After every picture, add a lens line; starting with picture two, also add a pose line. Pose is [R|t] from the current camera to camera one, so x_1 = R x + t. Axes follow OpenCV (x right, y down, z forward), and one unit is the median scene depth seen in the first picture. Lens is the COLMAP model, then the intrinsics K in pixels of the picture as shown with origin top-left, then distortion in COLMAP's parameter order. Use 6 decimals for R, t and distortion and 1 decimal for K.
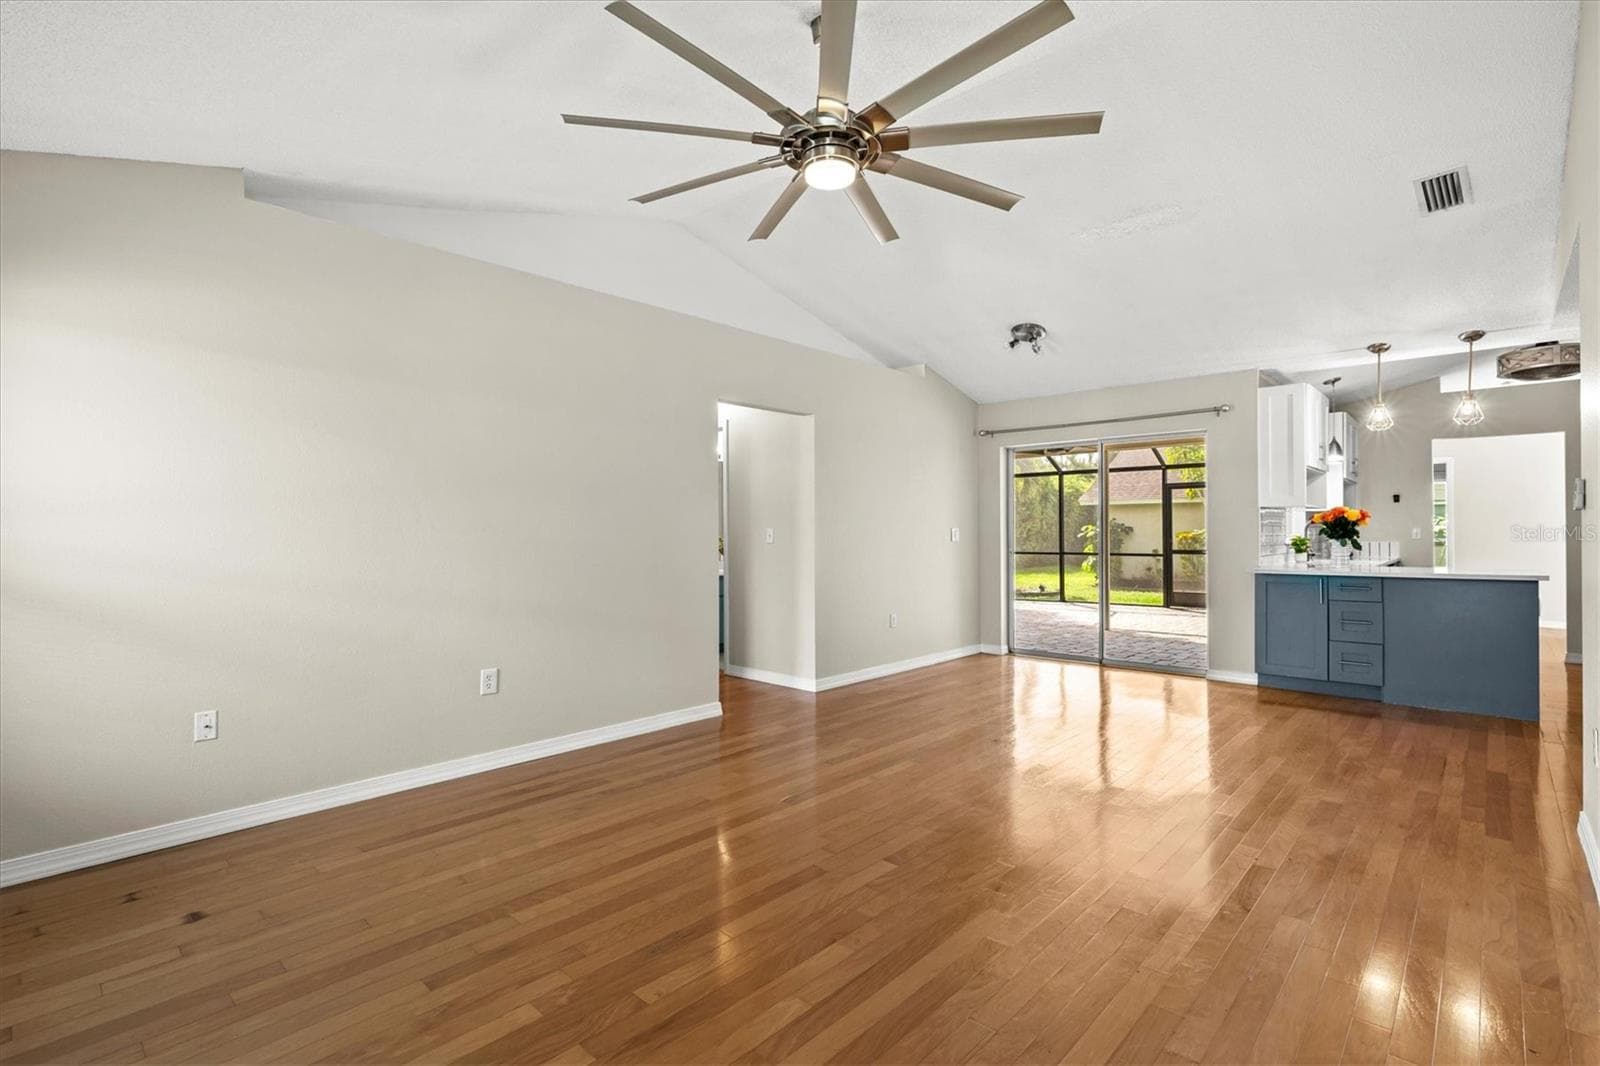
lens RADIAL K [[755.8, 0, 801.1], [0, 755.8, 526.4], [0, 0, 1]] dist [-0.011399, 0.000181]
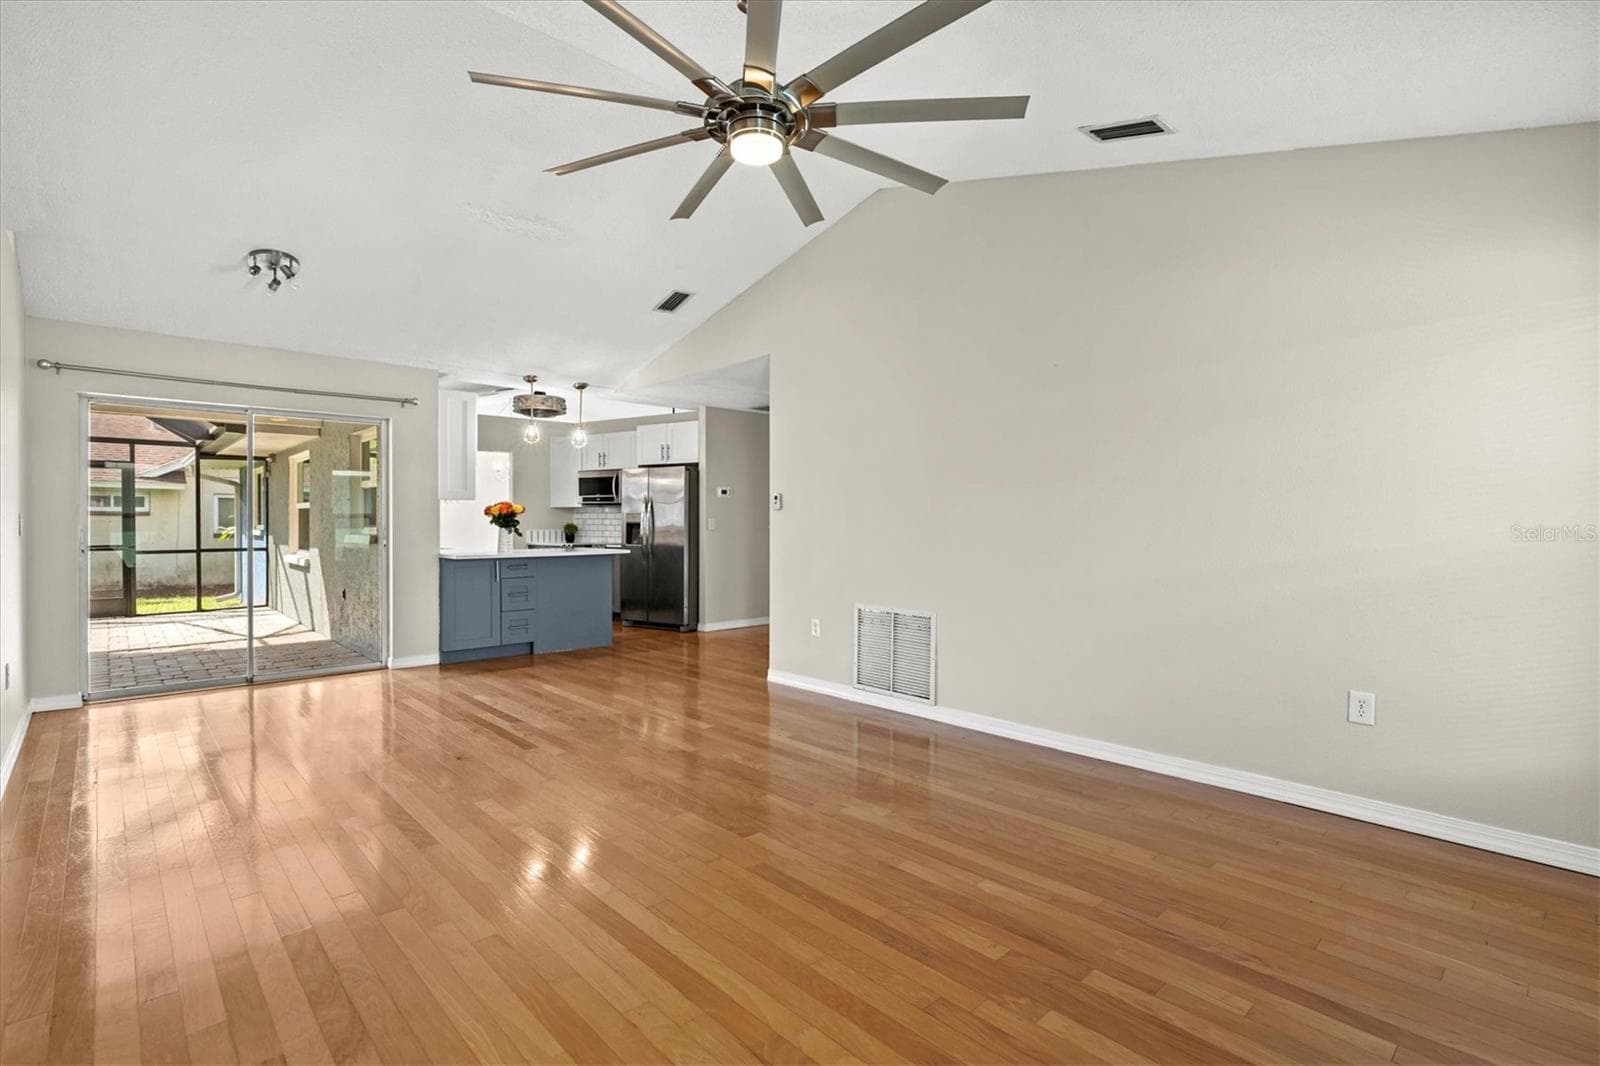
lens RADIAL K [[746.8, 0, 800.0], [0, 746.8, 533.0], [0, 0, 1]] dist [-0.006652, 0.000670]
pose [[0.067759, -0.013169, 0.997615, -0.468859], [-0.003998, 0.999901, 0.013471, 0.006778], [-0.997694, -0.004901, 0.067700, 0.448605]]
